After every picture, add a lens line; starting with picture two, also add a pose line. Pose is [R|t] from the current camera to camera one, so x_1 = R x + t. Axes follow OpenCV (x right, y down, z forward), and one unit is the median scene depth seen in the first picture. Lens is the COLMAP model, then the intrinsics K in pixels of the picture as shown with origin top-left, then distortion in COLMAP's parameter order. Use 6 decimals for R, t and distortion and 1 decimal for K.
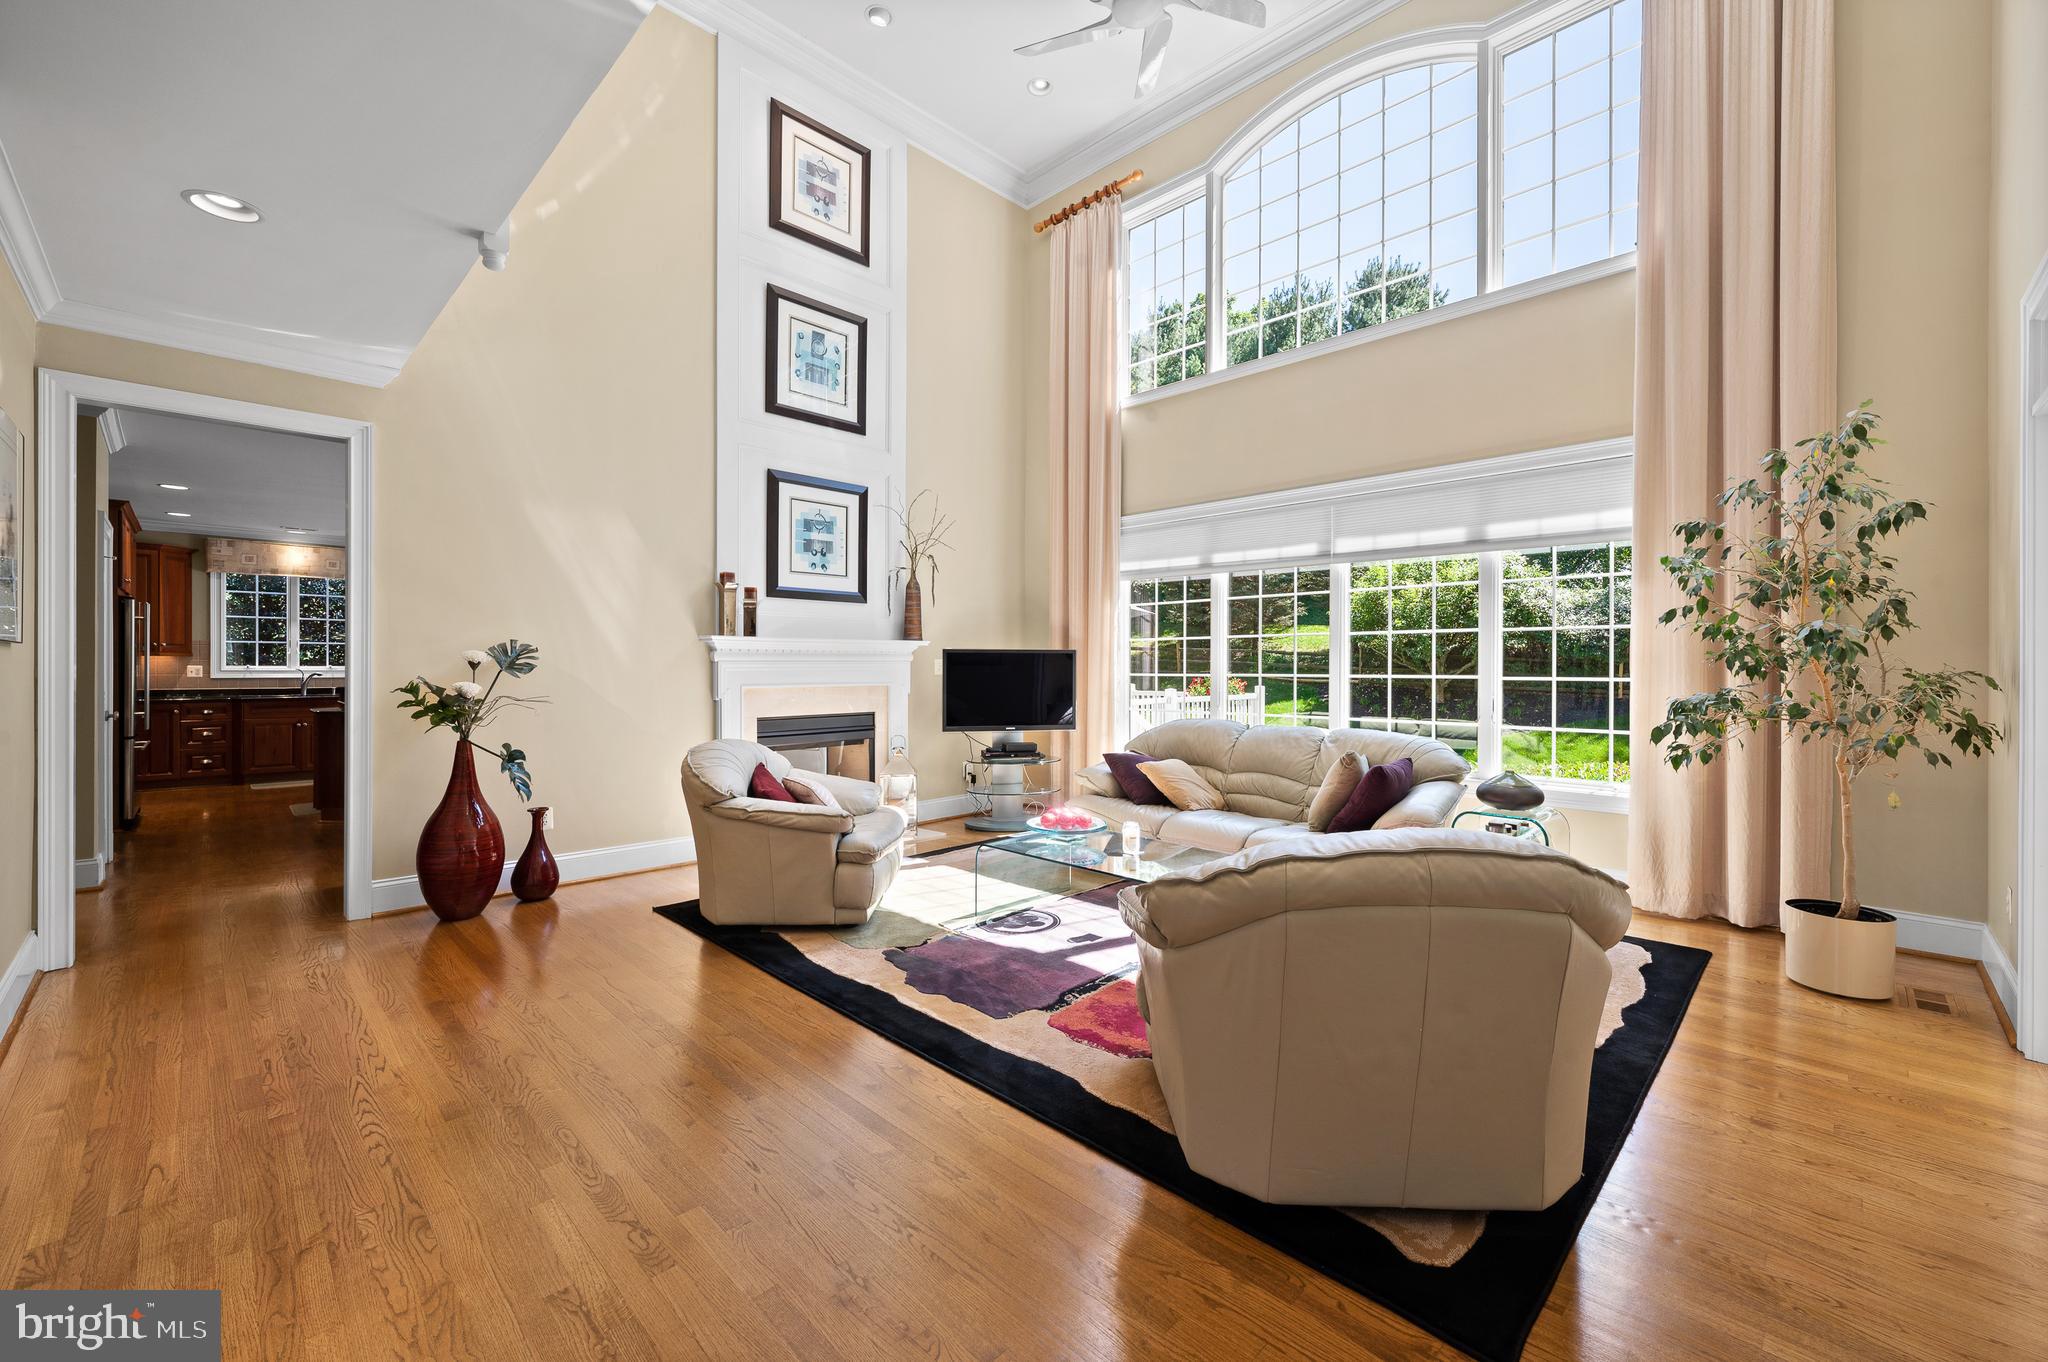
lens RADIAL K [[830.1, 0, 1034.9], [0, 830.1, 666.4], [0, 0, 1]] dist [-0.003517, 0.000794]
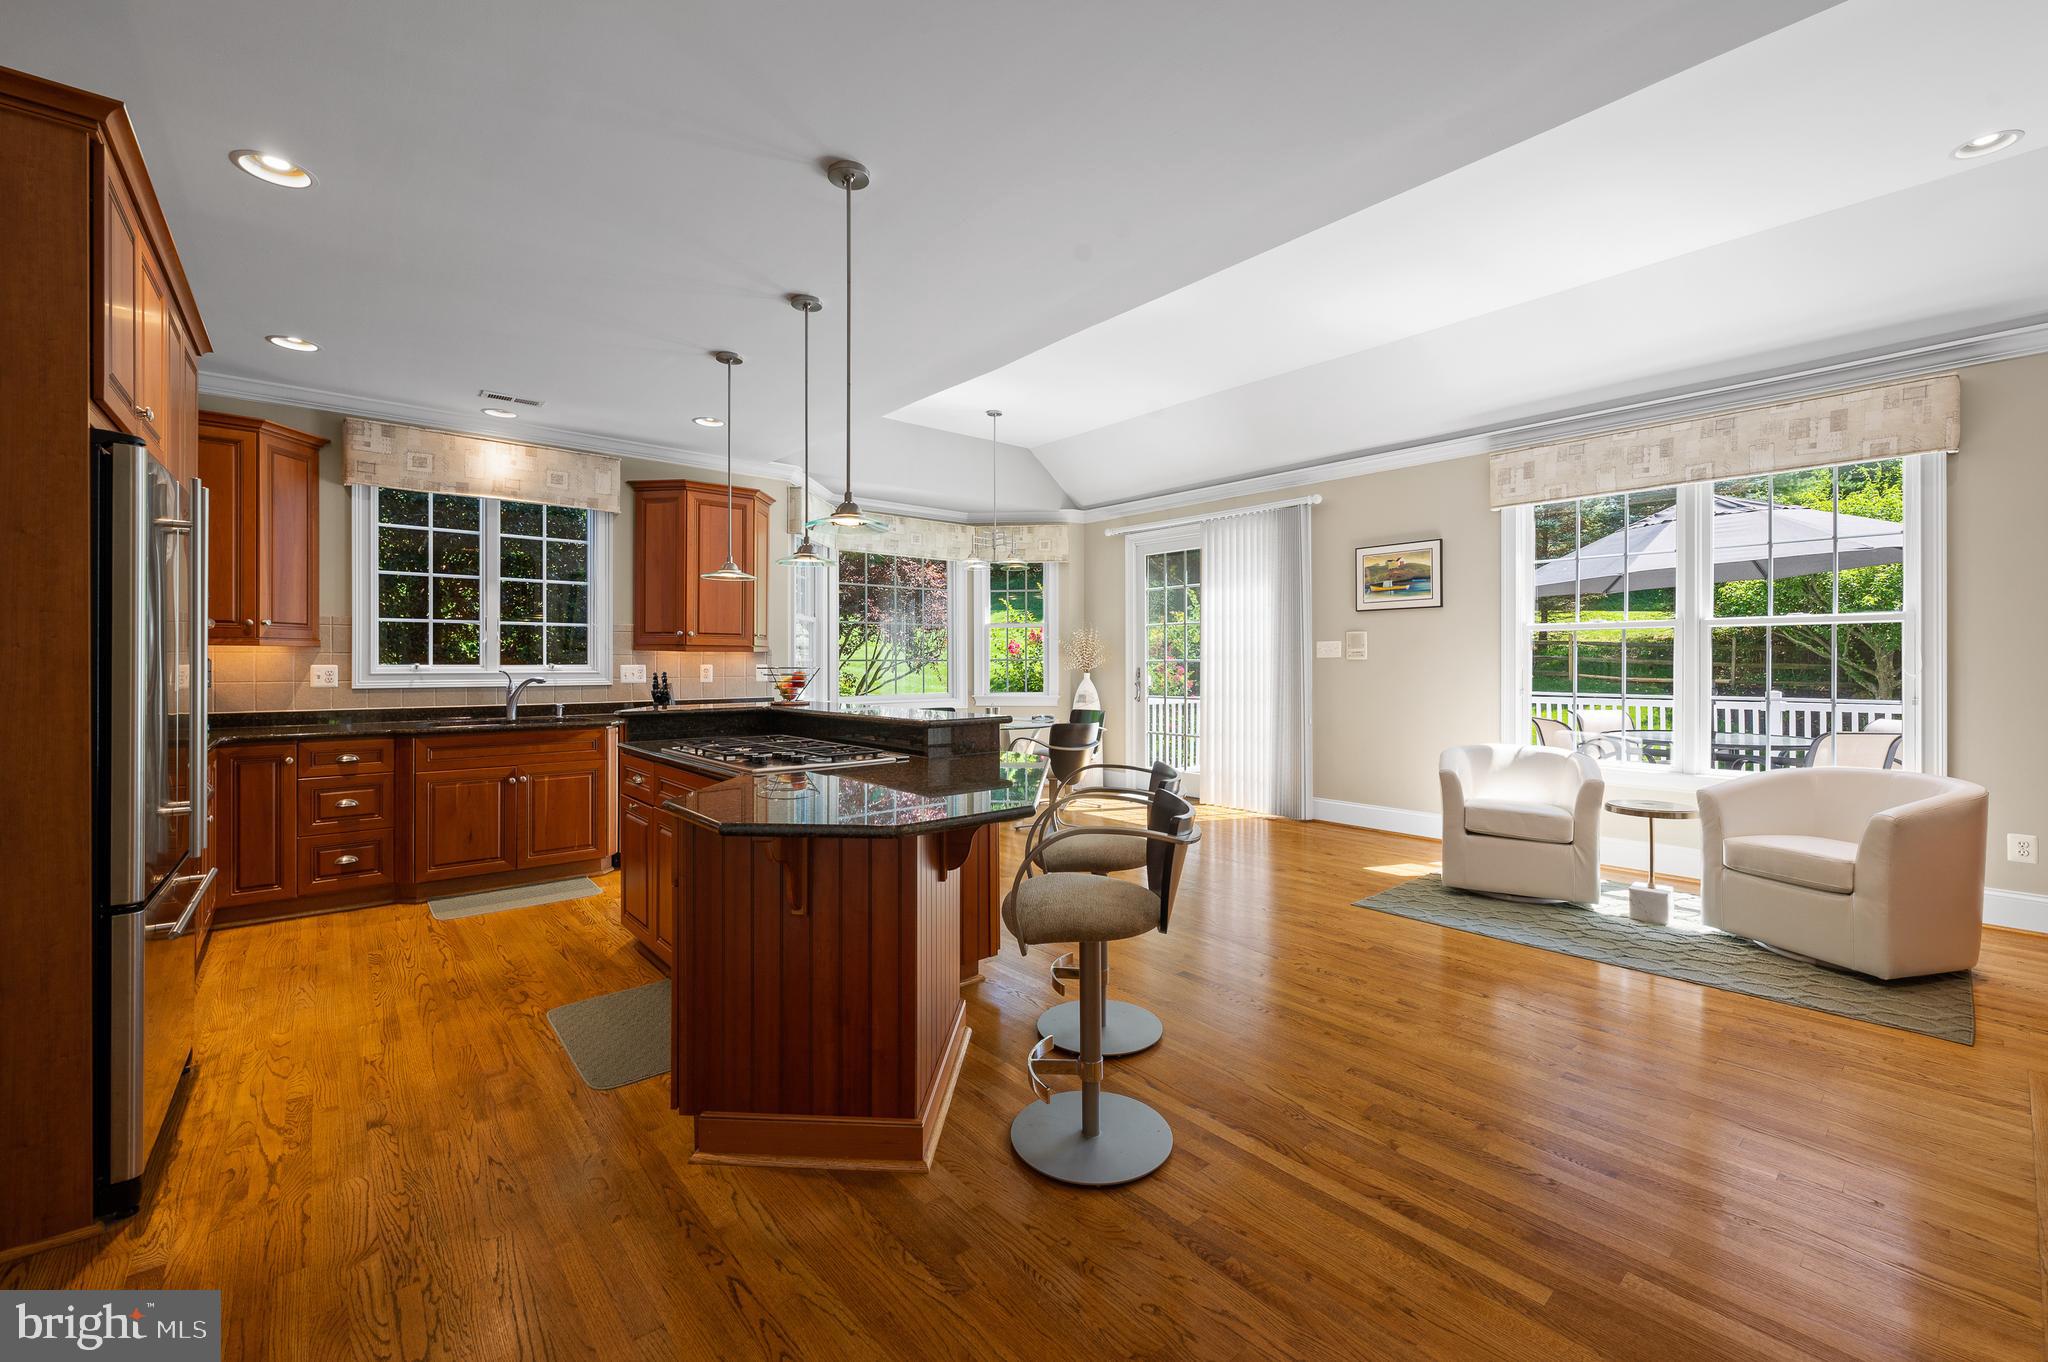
lens RADIAL K [[830.1, 0, 1025.8], [0, 830.1, 659.5], [0, 0, 1]] dist [-0.003517, 0.000794]
pose [[0.995983, -0.004695, -0.089417, -0.512021], [0.004395, 0.999984, -0.003548, -0.000721], [0.089433, 0.003140, 0.995988, 0.503910]]
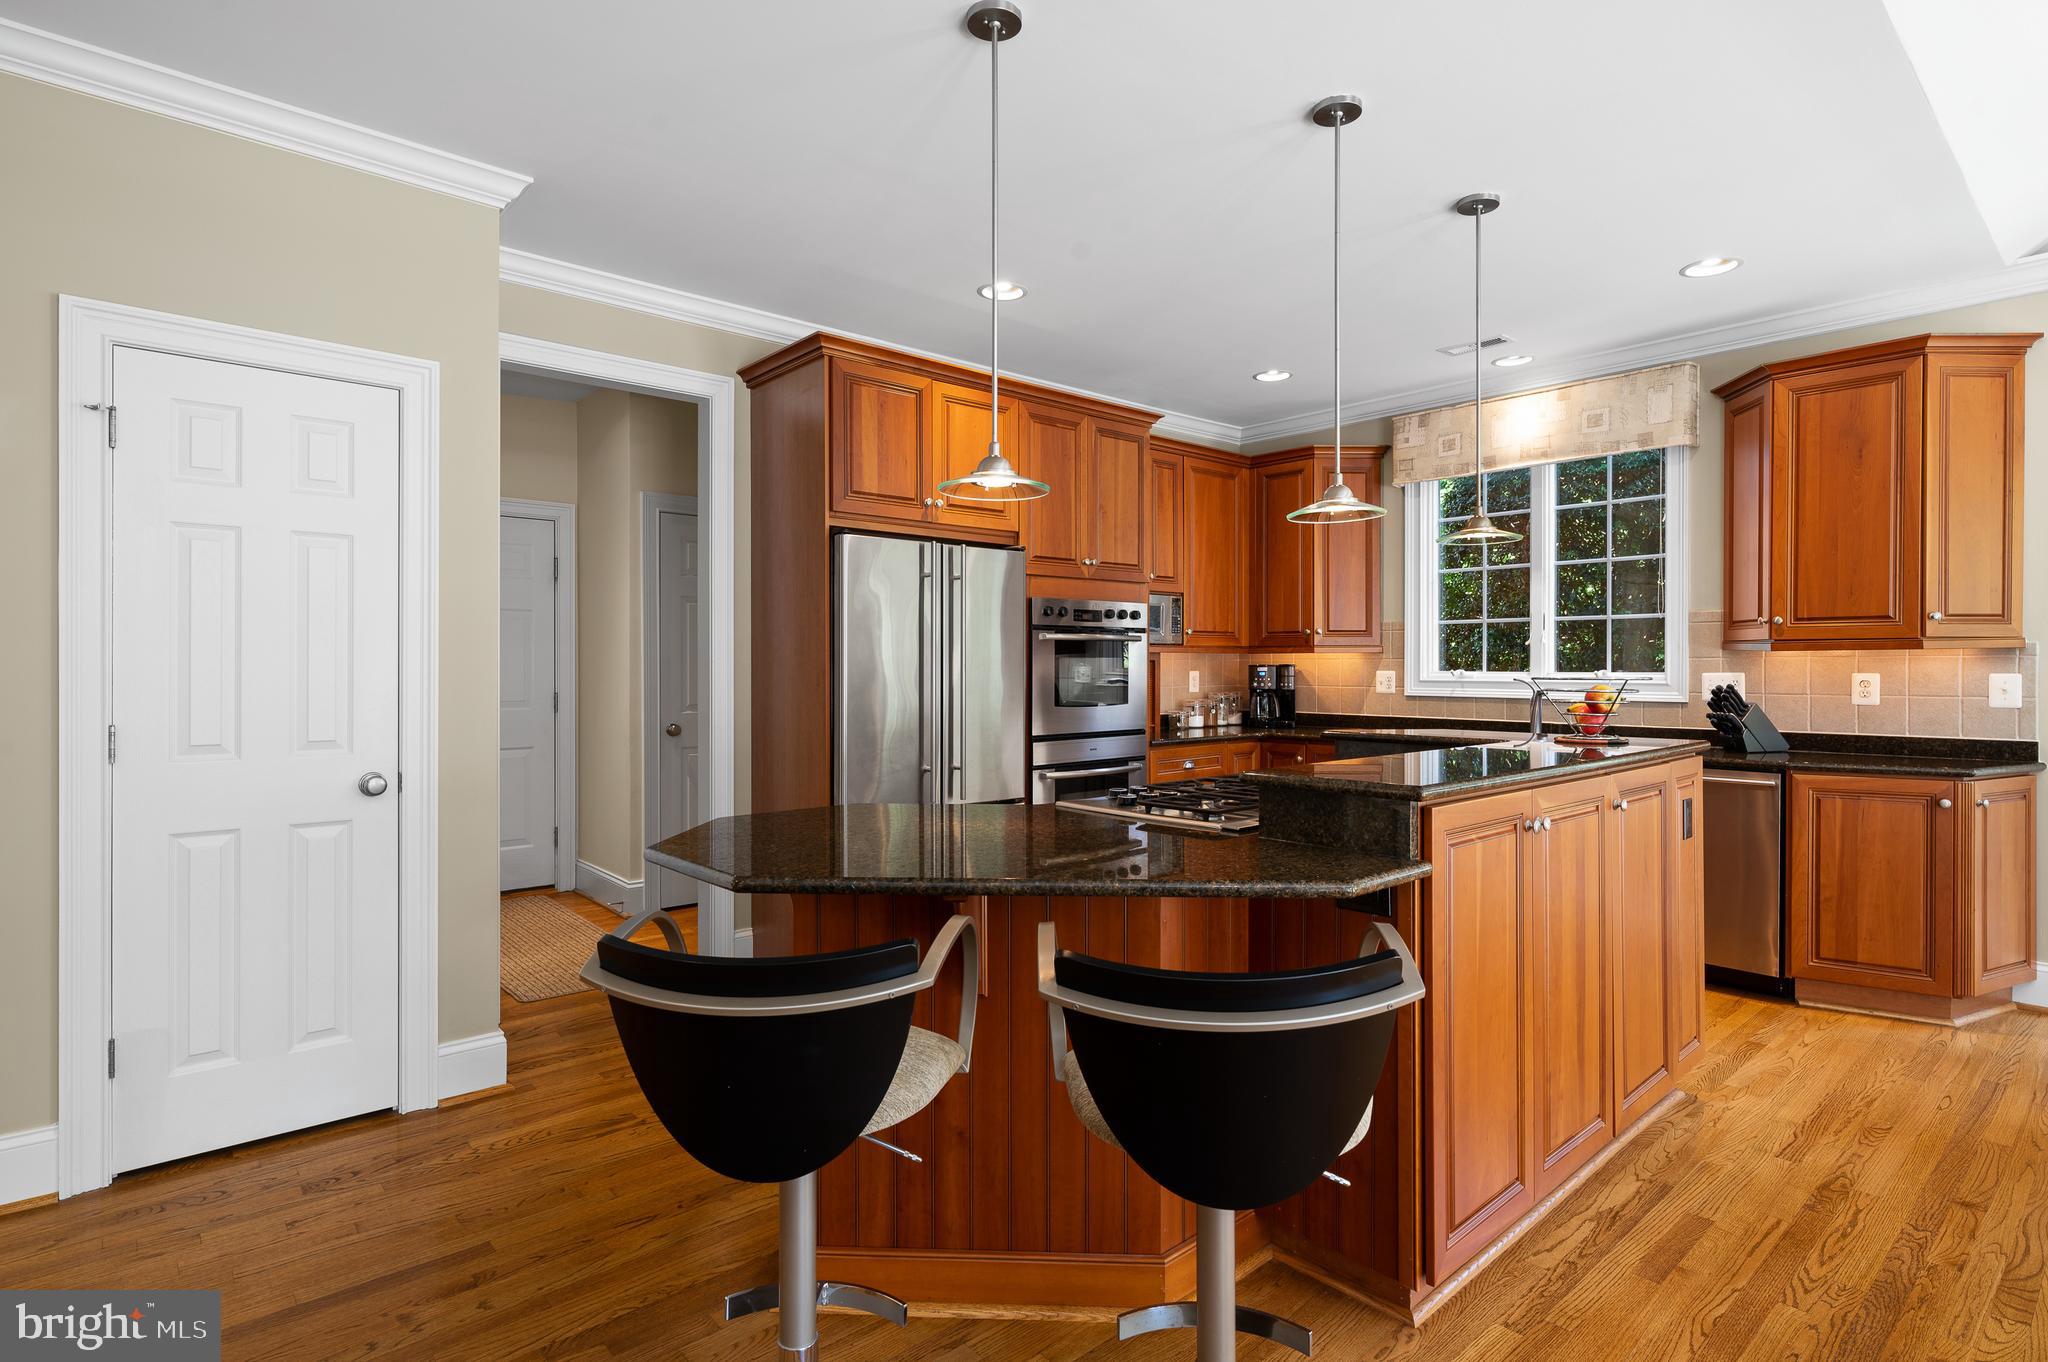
lens RADIAL K [[1020.3, 0, 1027.1], [0, 1020.3, 672.3], [0, 0, 1]] dist [-0.006082, 0.000954]
pose [[-0.072328, -0.000160, -0.997381, -0.347269], [-0.000521, 1.000000, -0.000123, -0.000071], [0.997381, 0.000511, -0.072328, 0.792428]]
